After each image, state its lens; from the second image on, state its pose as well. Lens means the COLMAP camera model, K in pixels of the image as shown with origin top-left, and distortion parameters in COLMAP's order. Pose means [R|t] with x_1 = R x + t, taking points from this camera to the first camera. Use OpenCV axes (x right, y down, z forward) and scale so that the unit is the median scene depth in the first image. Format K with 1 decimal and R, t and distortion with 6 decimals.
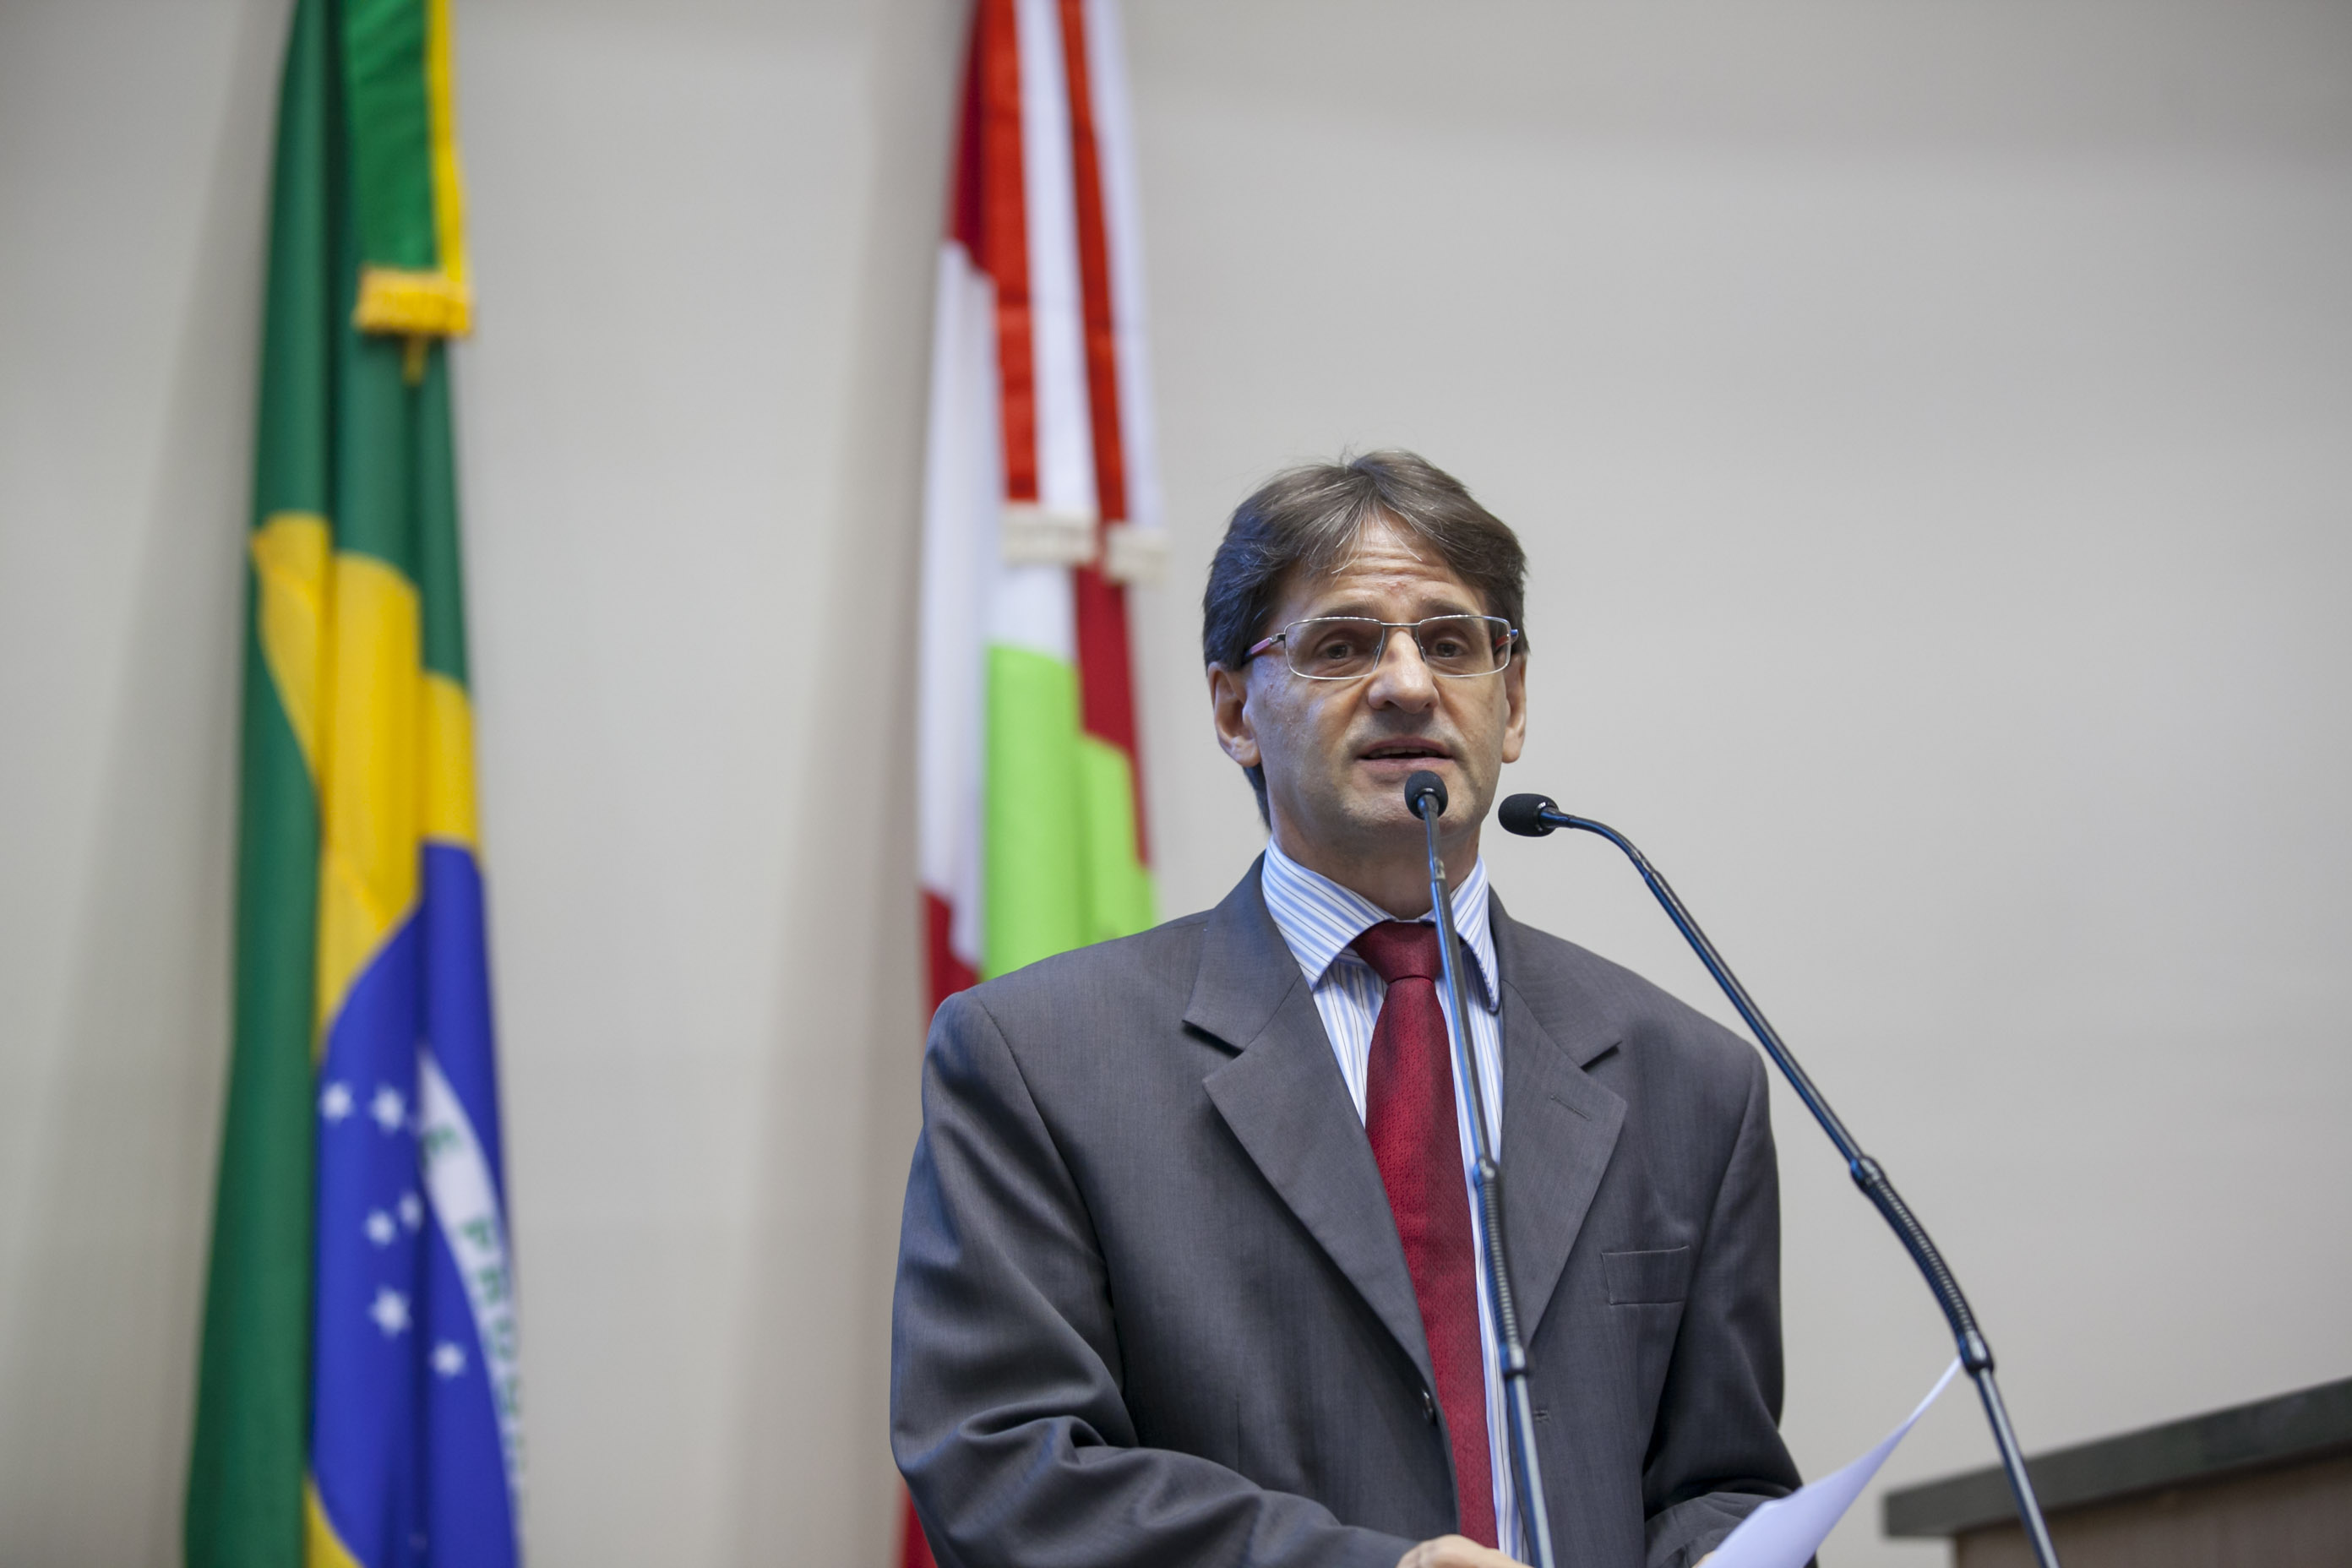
lens RADIAL K [[6629.4, 0, 1176.0], [0, 6629.4, 784.0], [0, 0, 1]] dist [0.151877, 0.711146]
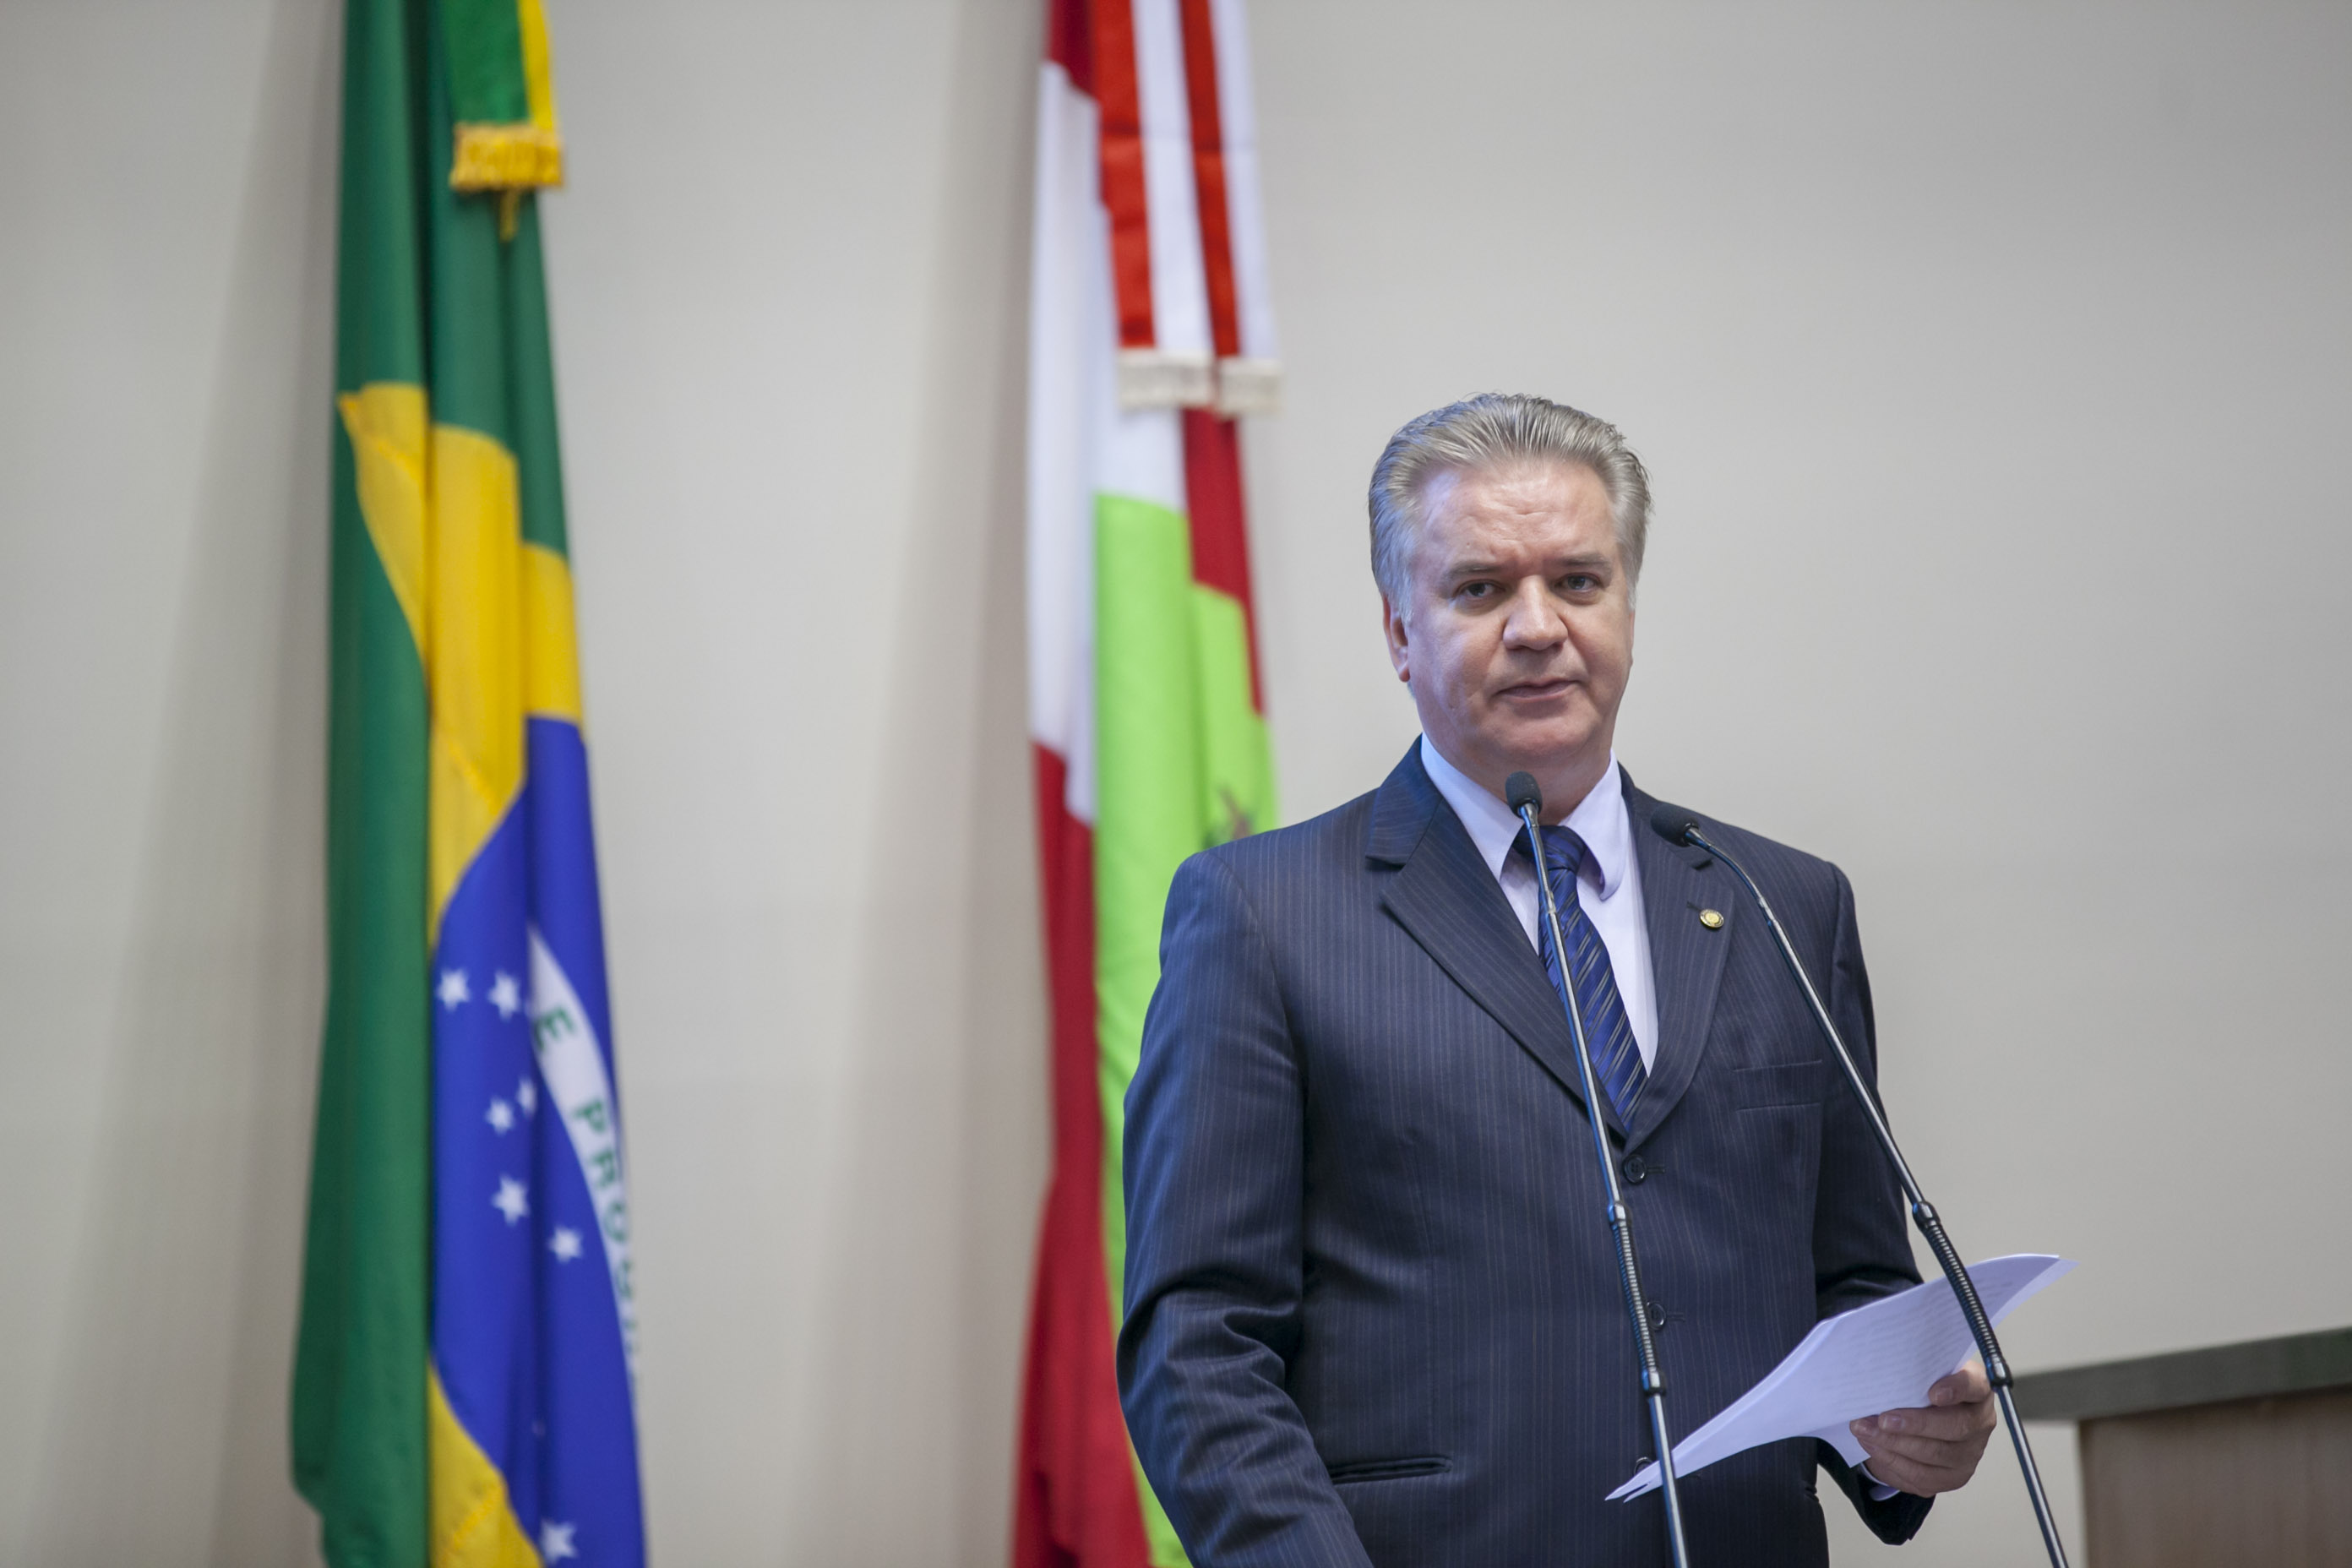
lens RADIAL K [[11589.6, 0, 1176.0], [0, 11589.6, 784.0], [0, 0, 1]] dist [1.286926, -1.807777]
pose [[0.999902, -0.007569, 0.011813, -0.038386], [0.006595, 0.996740, 0.080406, -0.118655], [-0.012383, -0.080320, 0.996692, -0.710331]]
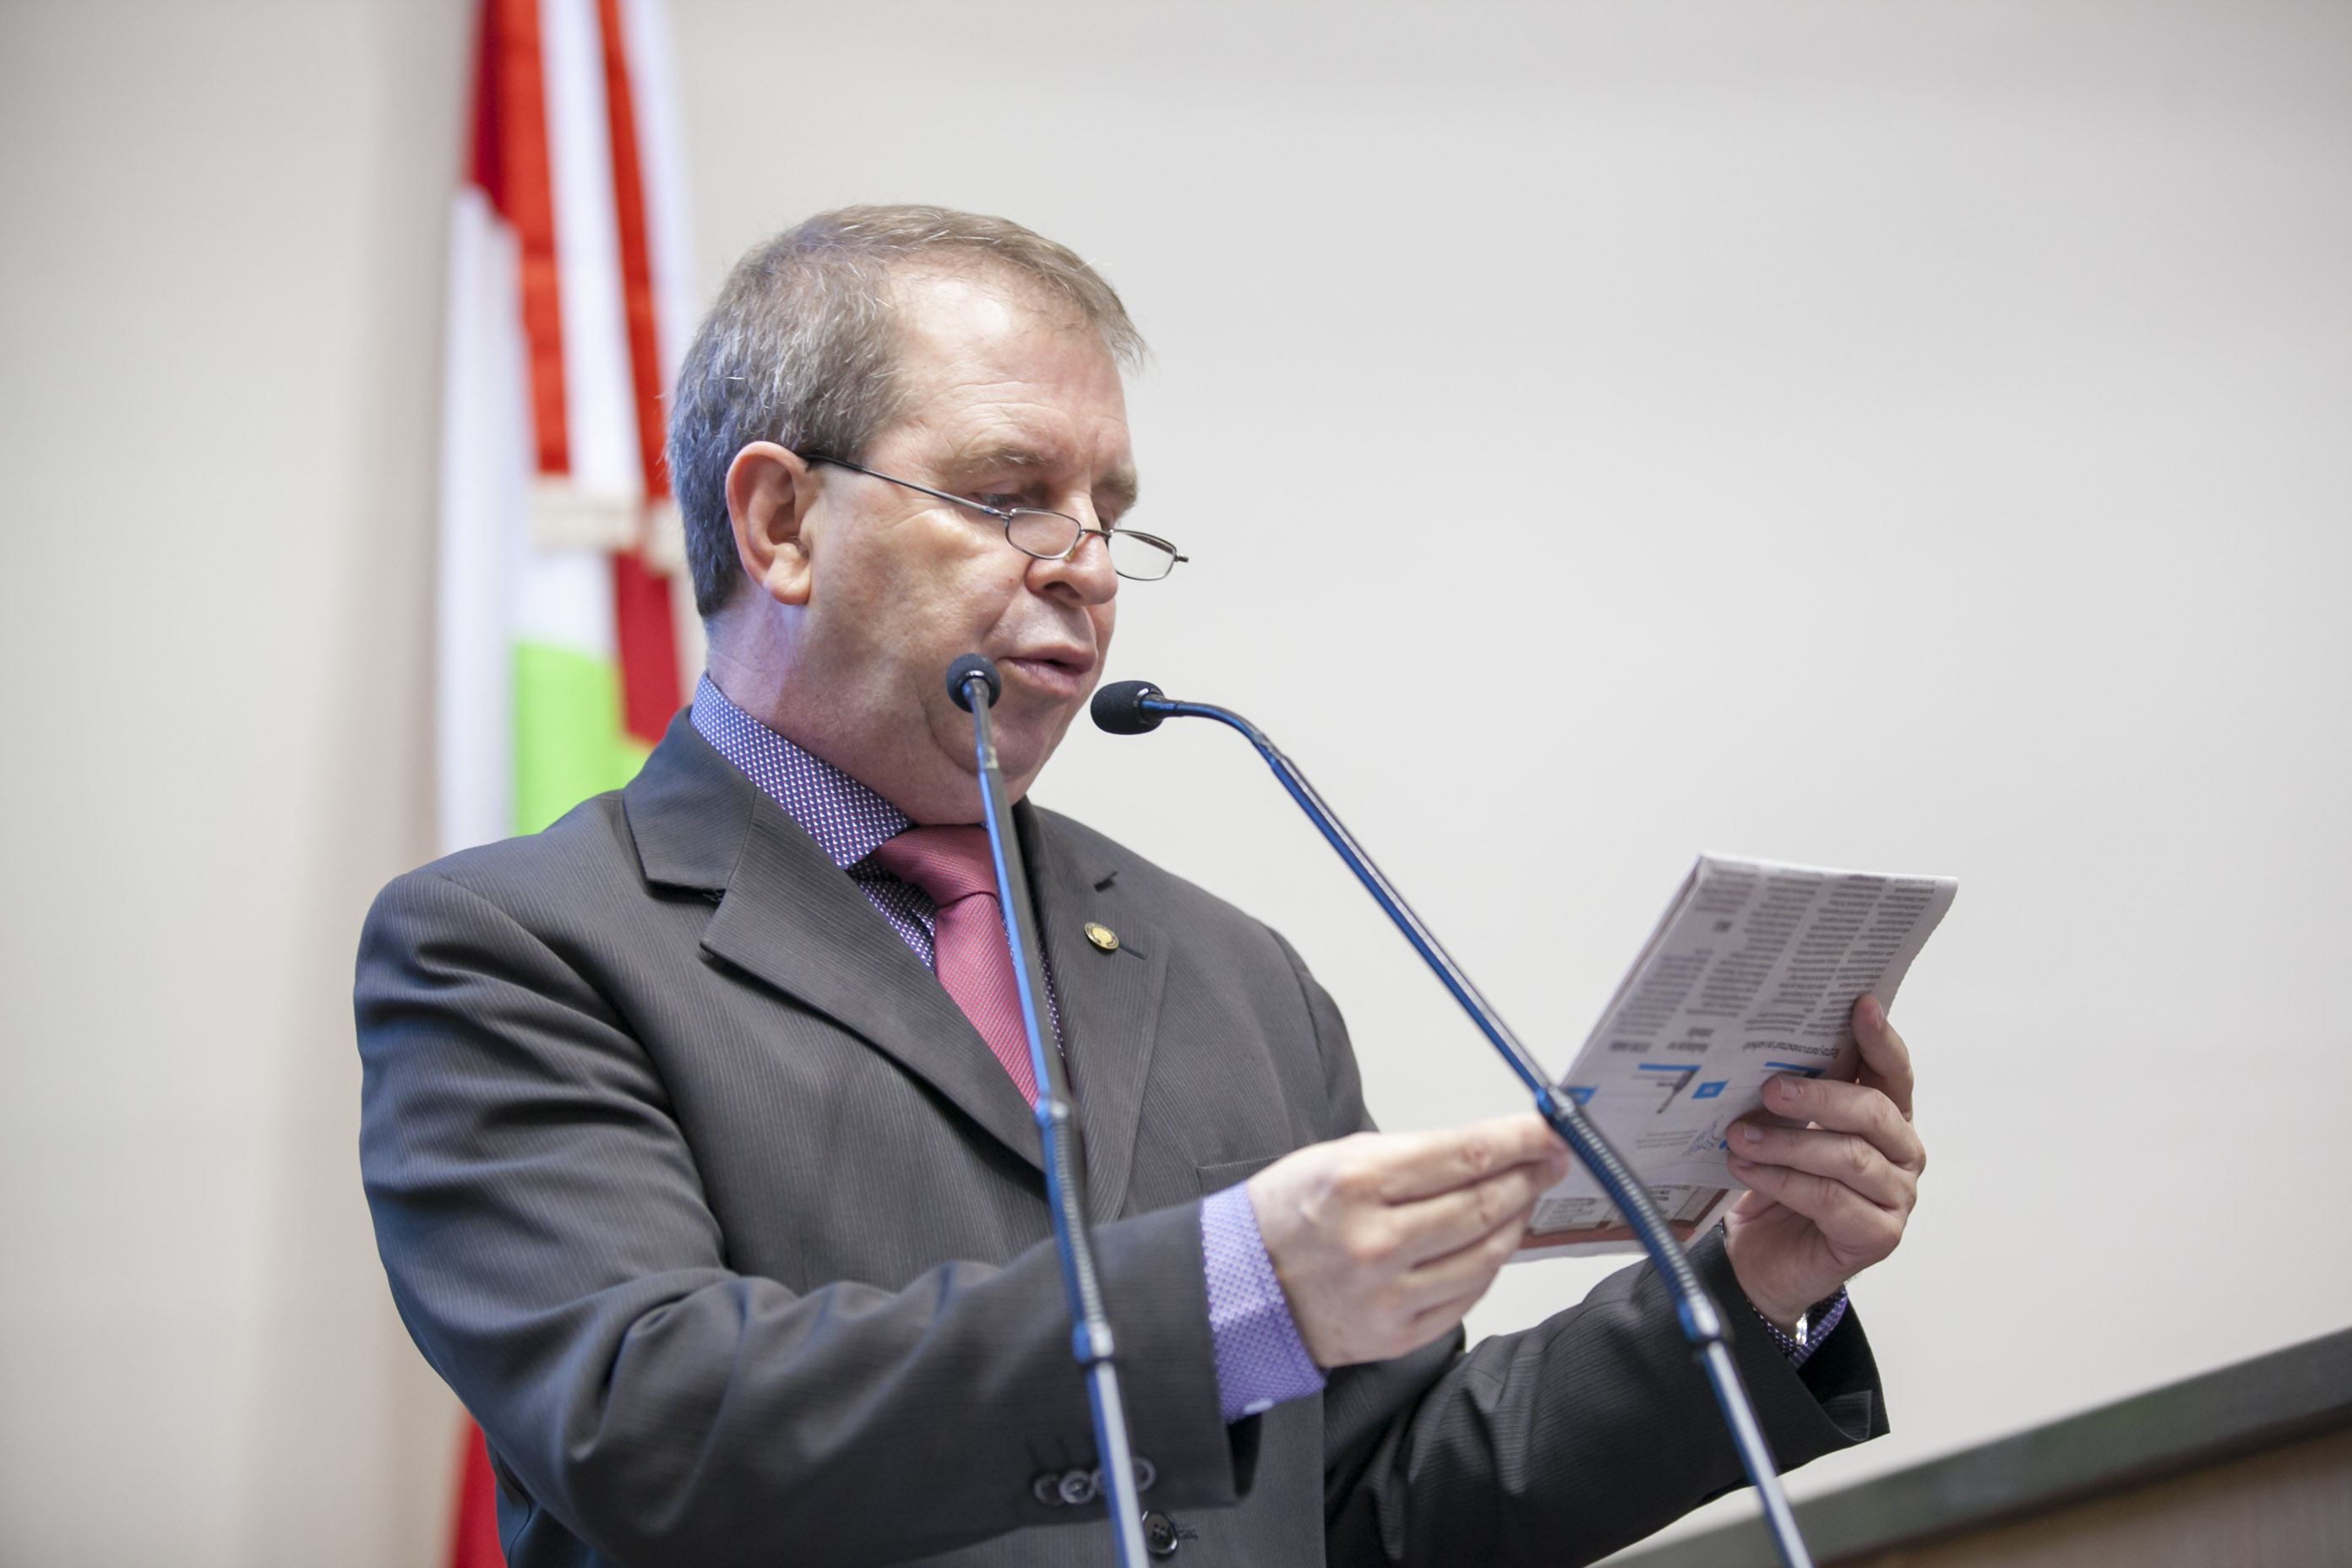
lens RADIAL K [[6629.4, 0, 1176.0], [0, 6629.4, 784.0], [0, 0, 1]] dist [0.151877, 0.711146]
pose [[0.998106, -0.016261, 0.059336, 0.006838], [0.017807, 0.999513, -0.025617, 0.022799], [-0.058891, 0.026625, 0.997909, 0.119856]]
